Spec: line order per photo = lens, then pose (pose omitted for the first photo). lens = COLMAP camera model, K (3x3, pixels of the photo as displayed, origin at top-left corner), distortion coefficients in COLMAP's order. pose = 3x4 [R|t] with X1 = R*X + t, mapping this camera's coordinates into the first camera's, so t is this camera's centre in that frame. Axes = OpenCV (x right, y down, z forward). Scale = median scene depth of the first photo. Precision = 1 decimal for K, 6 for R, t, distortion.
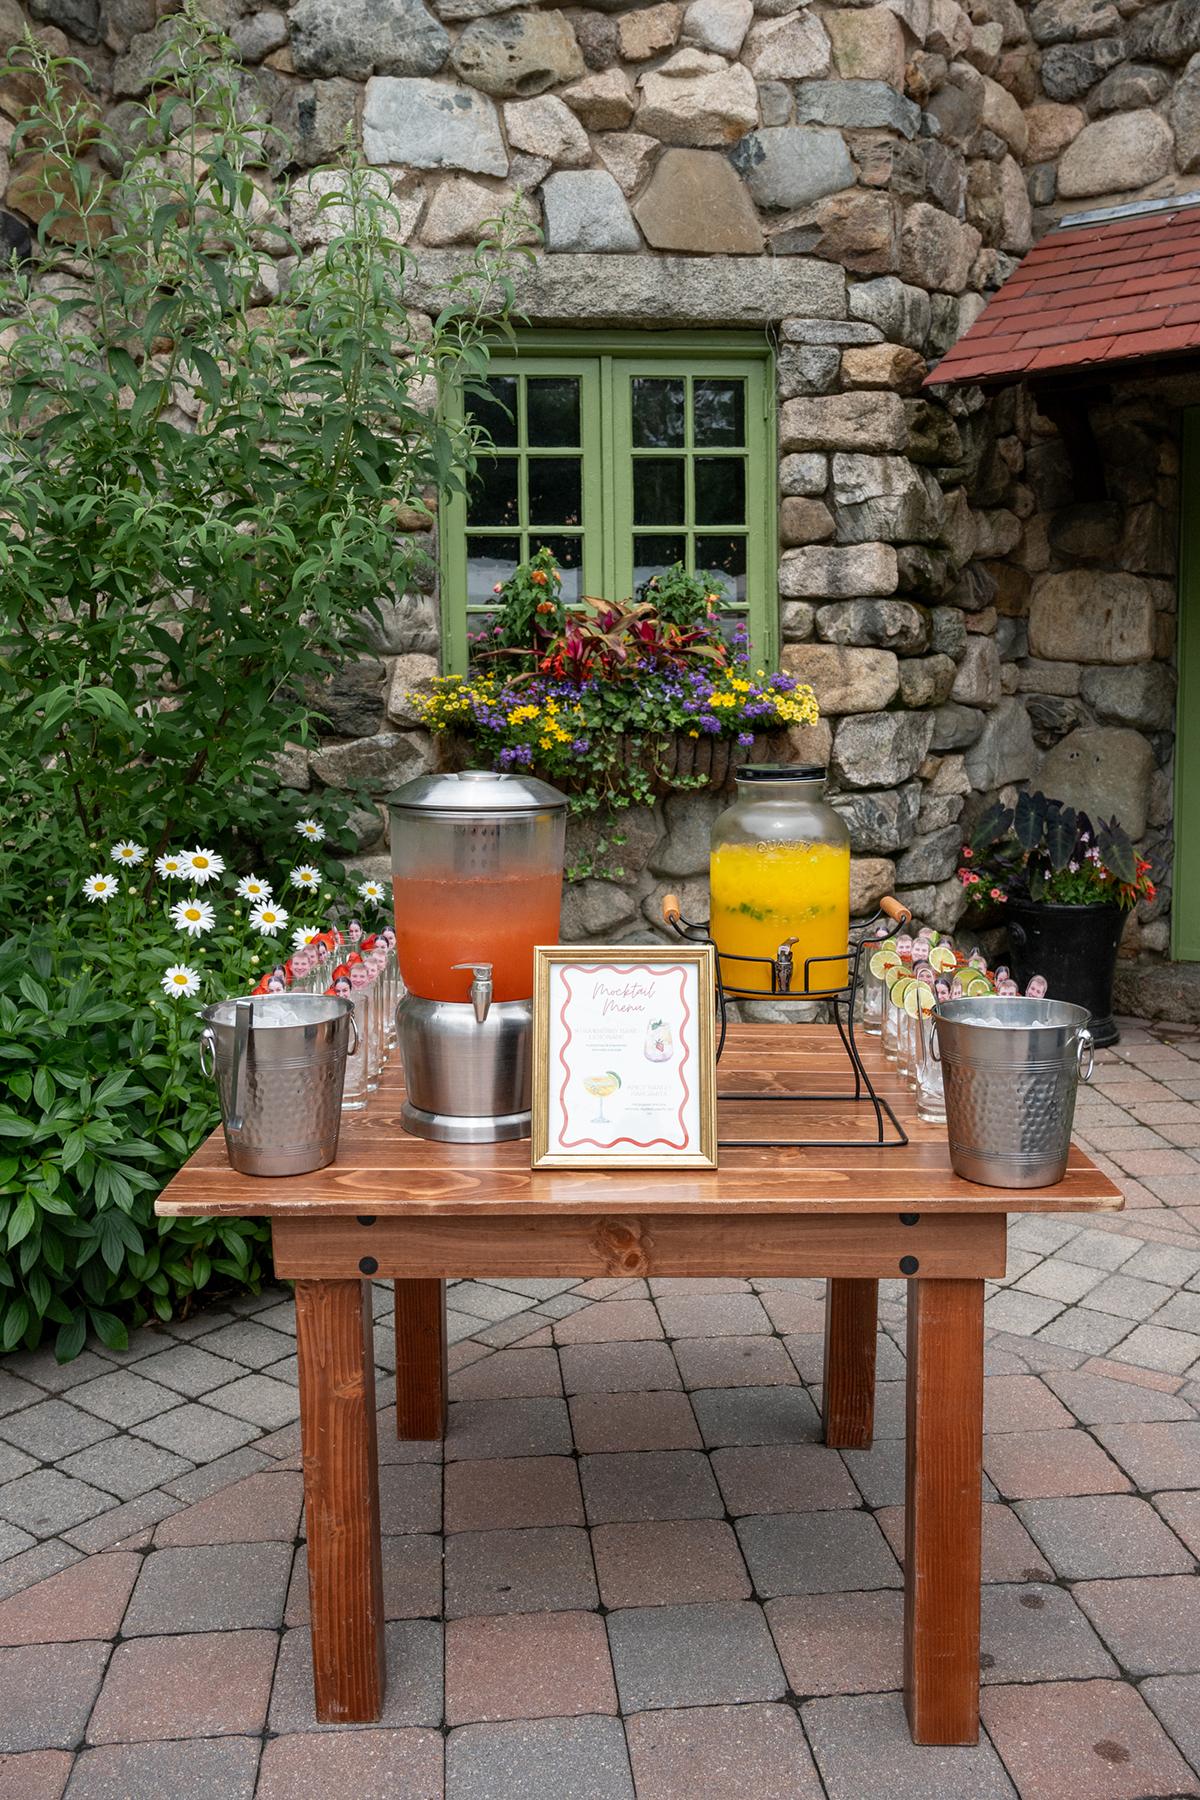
lens RADIAL K [[1546.1, 0, 595.8], [0, 1546.1, 837.0], [0, 0, 1]] dist [-0.001730, -0.005608]
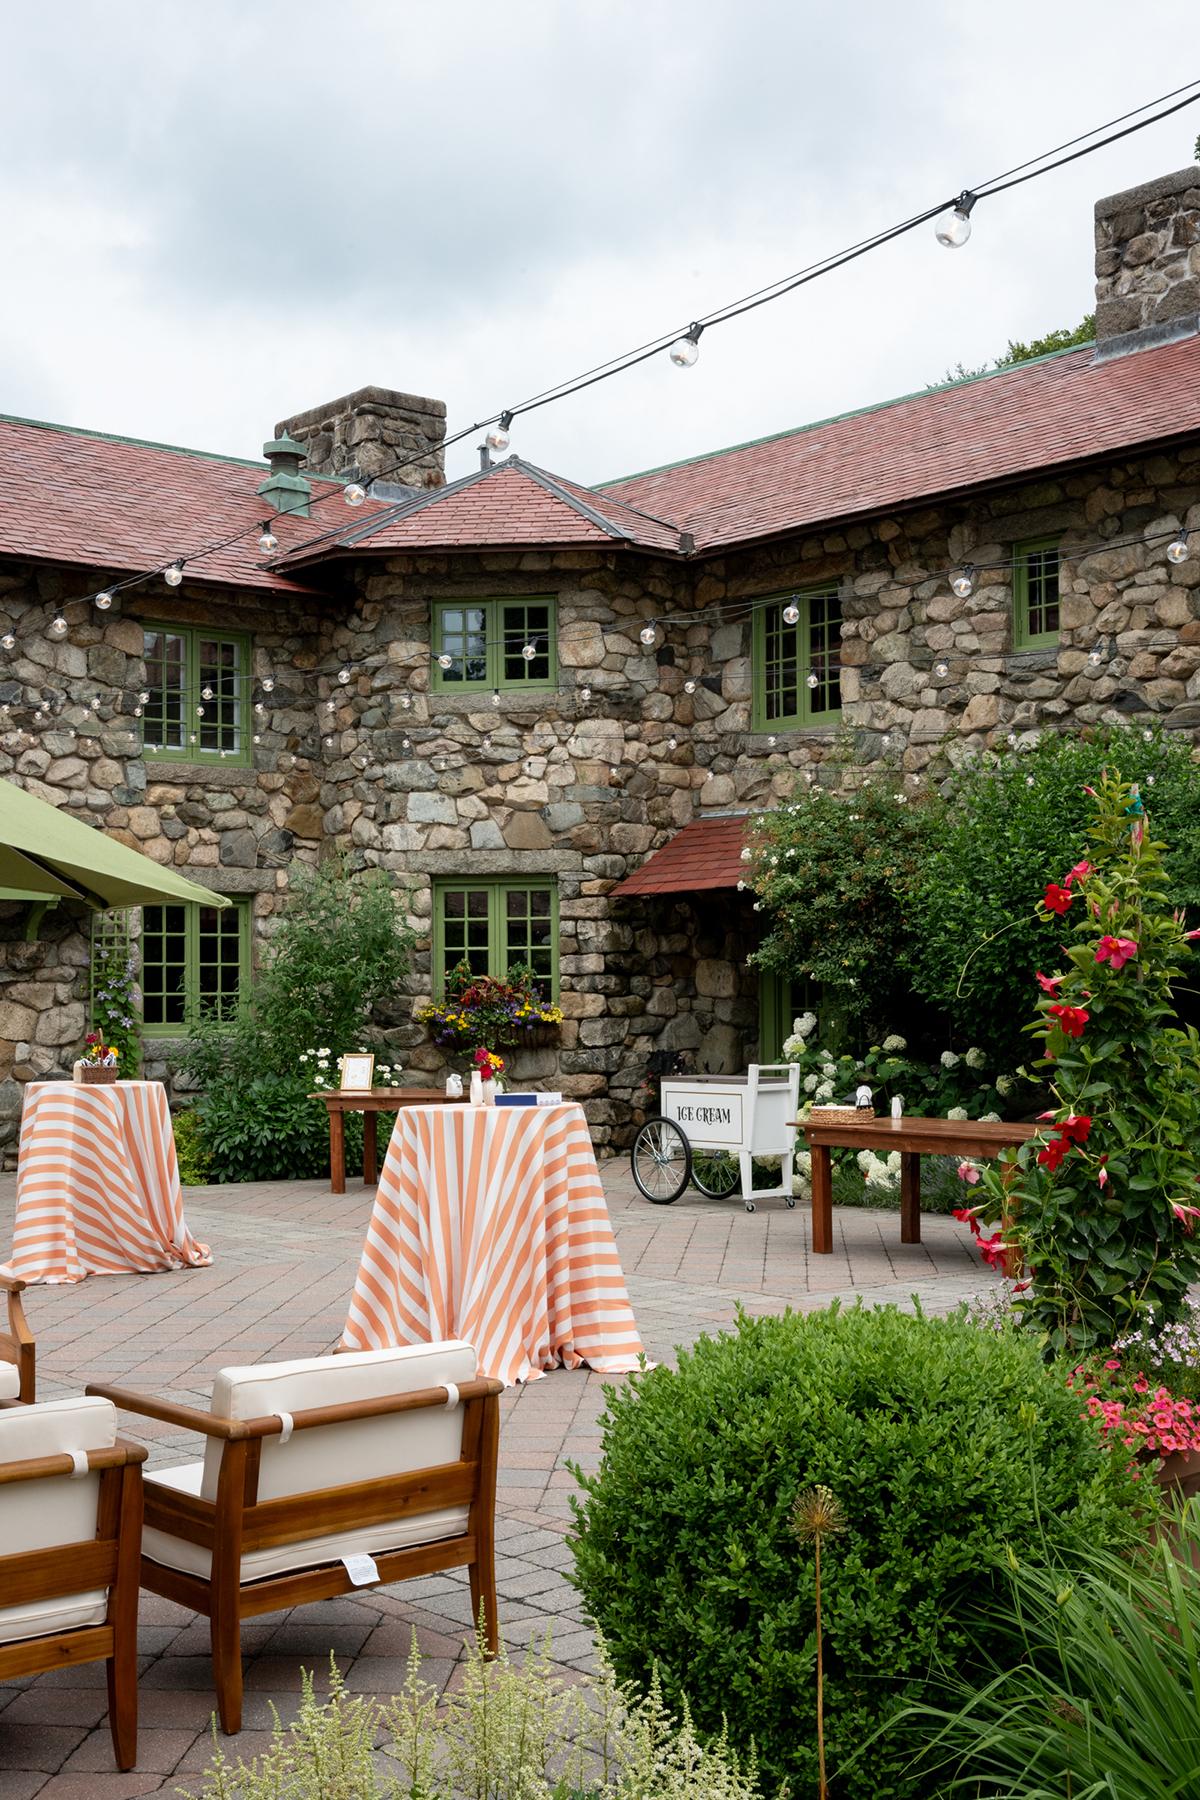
lens RADIAL K [[1982.6, 0, 537.4], [0, 1982.6, 907.3], [0, 0, 1]] dist [0.012096, -0.019434]
pose [[0.977010, -0.005853, -0.213114, 0.818766], [-0.023583, 0.990522, -0.135317, 0.193376], [0.211886, 0.137232, 0.967611, -2.332013]]
